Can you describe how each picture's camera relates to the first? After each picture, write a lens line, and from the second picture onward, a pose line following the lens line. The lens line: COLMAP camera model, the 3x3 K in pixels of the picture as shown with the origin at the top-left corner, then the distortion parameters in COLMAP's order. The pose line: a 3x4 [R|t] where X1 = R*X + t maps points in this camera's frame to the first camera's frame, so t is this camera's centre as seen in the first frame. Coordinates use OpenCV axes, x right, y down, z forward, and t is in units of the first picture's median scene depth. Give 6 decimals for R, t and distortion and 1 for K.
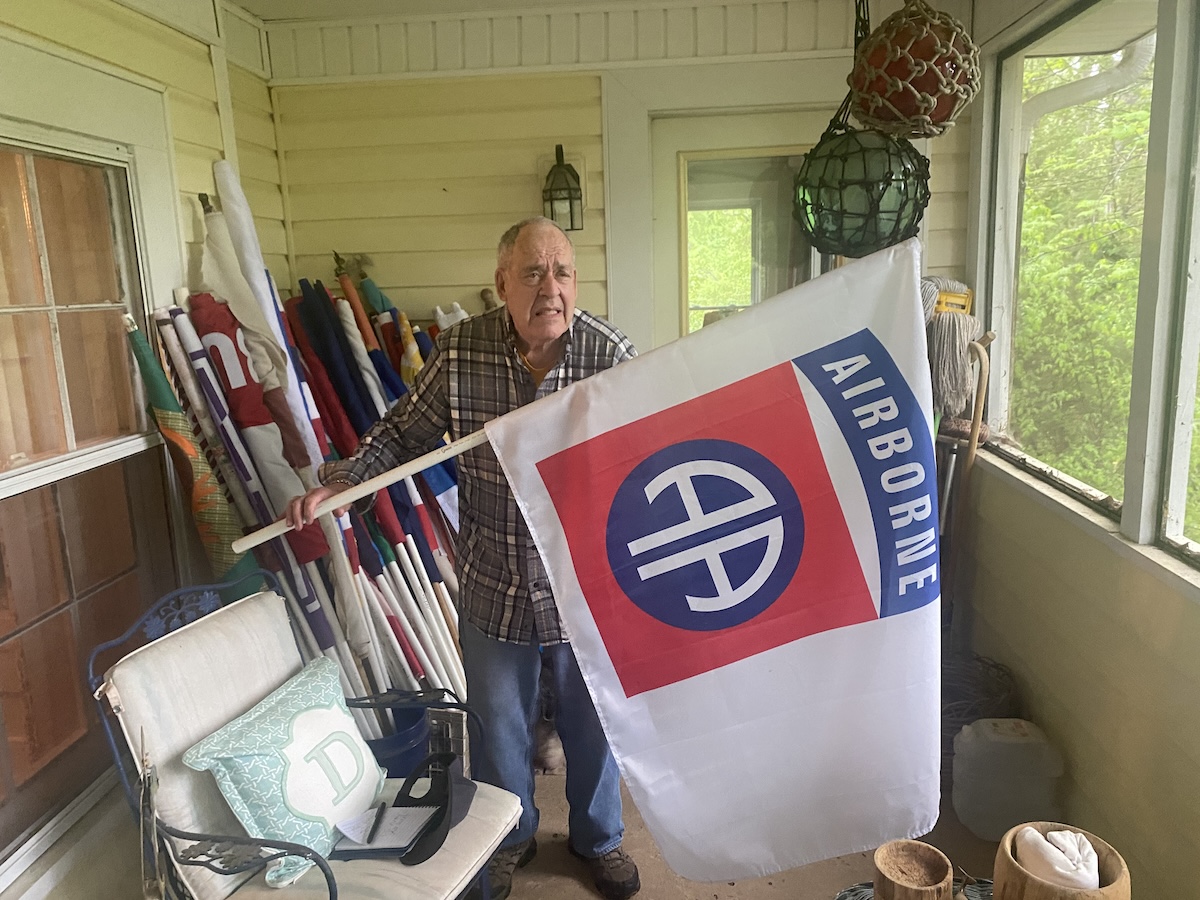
lens RADIAL K [[909.5, 0, 593.3], [0, 909.5, 454.0], [0, 0, 1]] dist [0.023568, -0.019387]
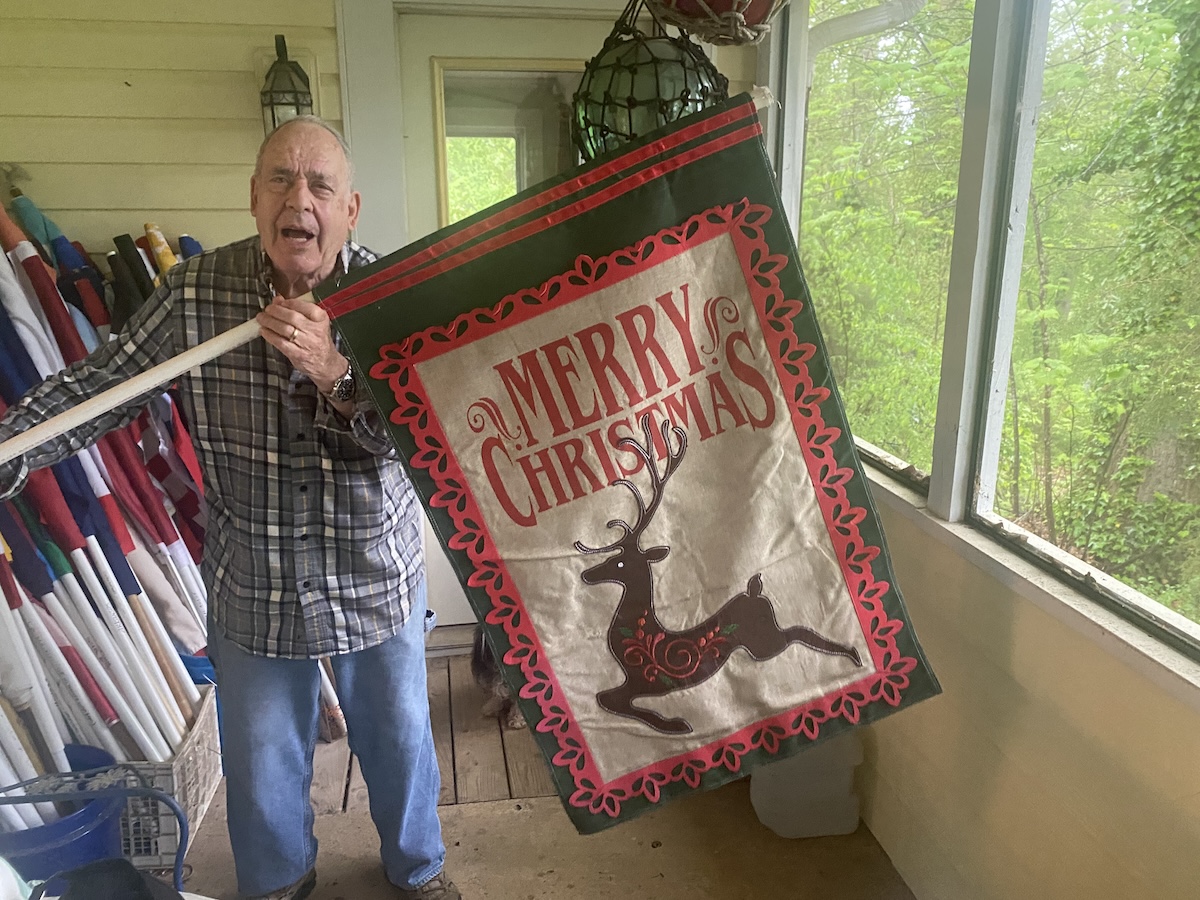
lens RADIAL K [[909.5, 0, 591.4], [0, 909.5, 452.3], [0, 0, 1]] dist [0.023568, -0.019387]
pose [[0.968071, -0.031960, 0.248631, 0.019591], [0.015540, 0.997583, 0.067729, -0.031636], [-0.250194, -0.061703, 0.966228, 0.171789]]
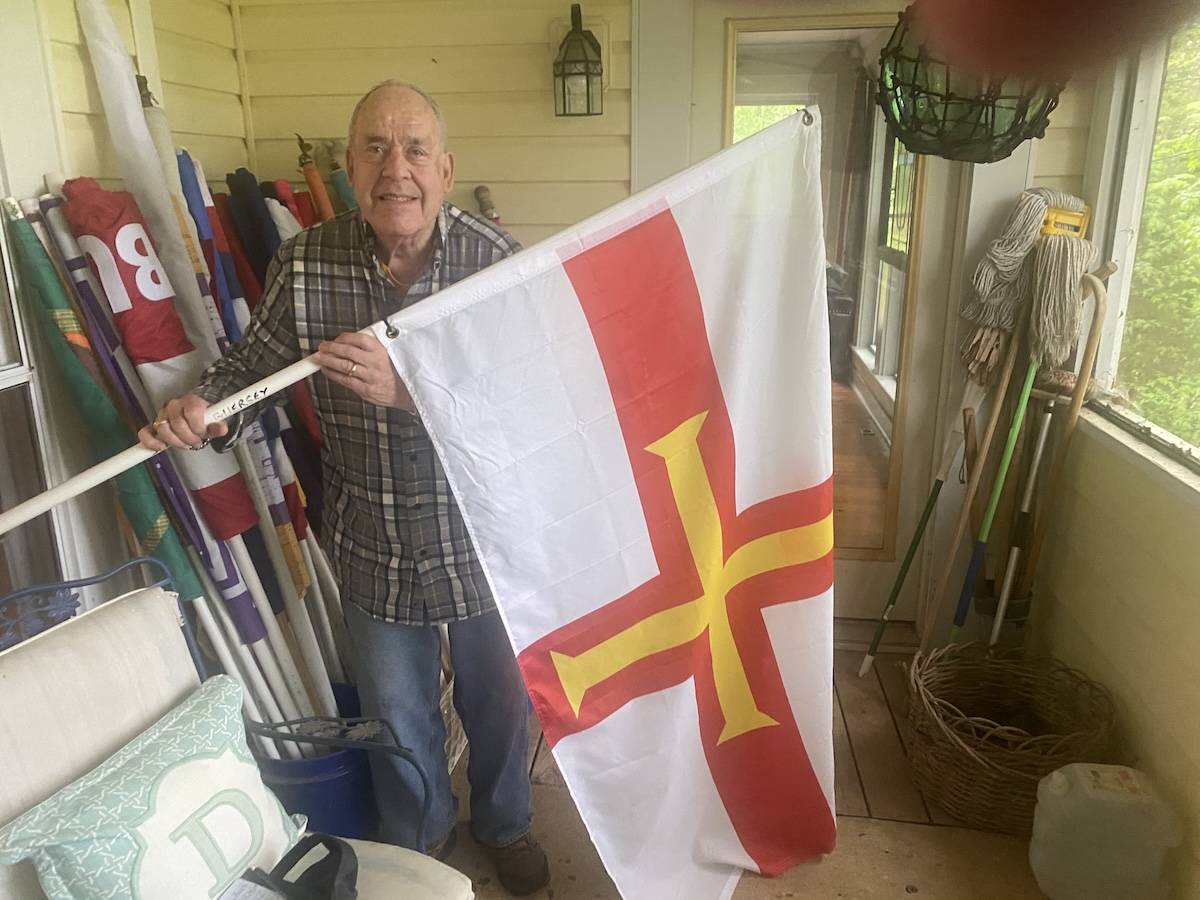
lens RADIAL K [[909.5, 0, 593.5], [0, 909.5, 443.2], [0, 0, 1]] dist [0.023568, -0.019387]
pose [[0.998702, 0.039581, -0.032050, 0.022670], [-0.036489, 0.995099, 0.091900, -0.041162], [0.035530, -0.090611, 0.995252, 0.219987]]
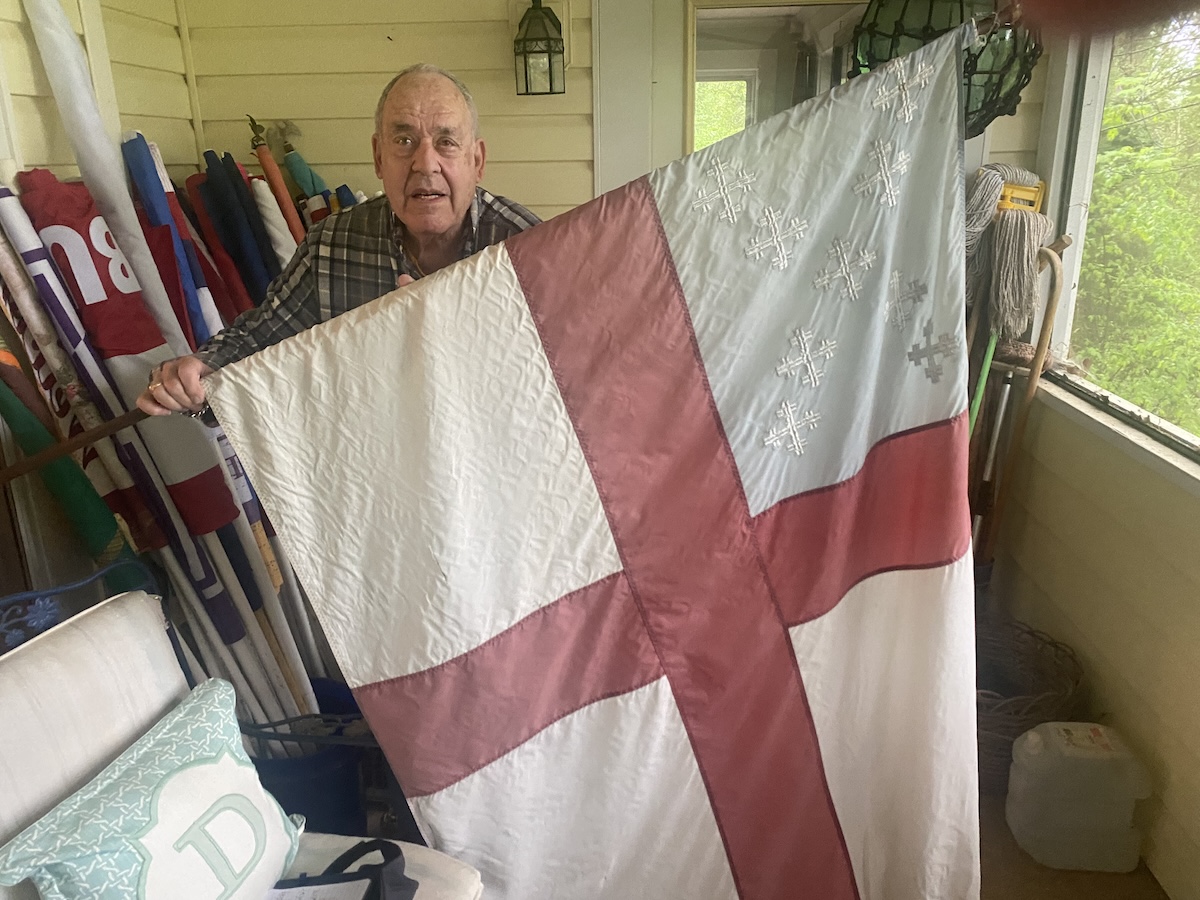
lens RADIAL K [[909.5, 0, 592.8], [0, 909.5, 441.3], [0, 0, 1]] dist [0.023568, -0.019387]
pose [[0.999425, 0.010344, 0.032286, -0.012039], [-0.013903, 0.993609, 0.112020, -0.044759], [-0.030920, -0.112405, 0.993181, 0.223684]]
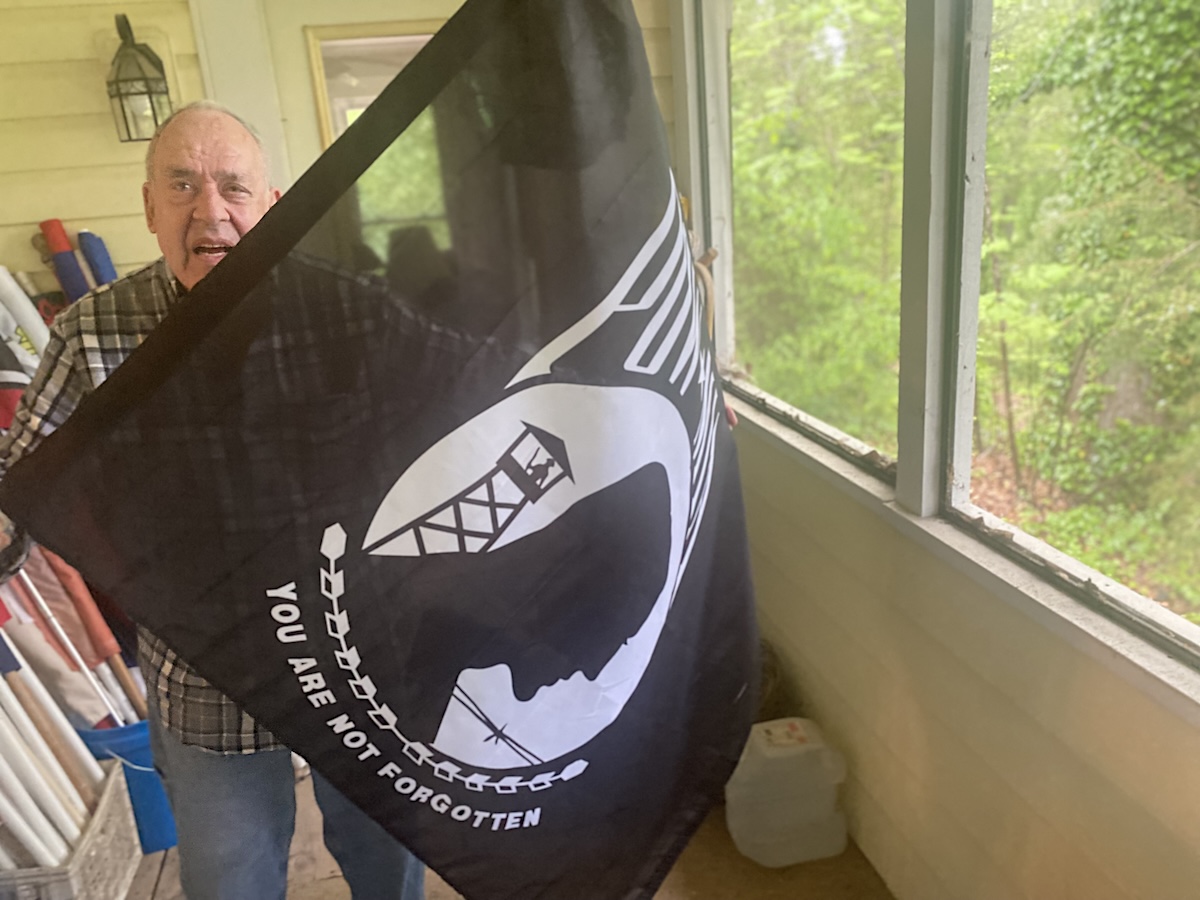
lens RADIAL K [[909.5, 0, 583.2], [0, 909.5, 440.1], [0, 0, 1]] dist [0.023568, -0.019387]
pose [[0.952489, -0.125916, 0.277328, 0.079058], [0.101341, 0.989682, 0.101290, -0.066266], [-0.287220, -0.068373, 0.955421, 0.262195]]
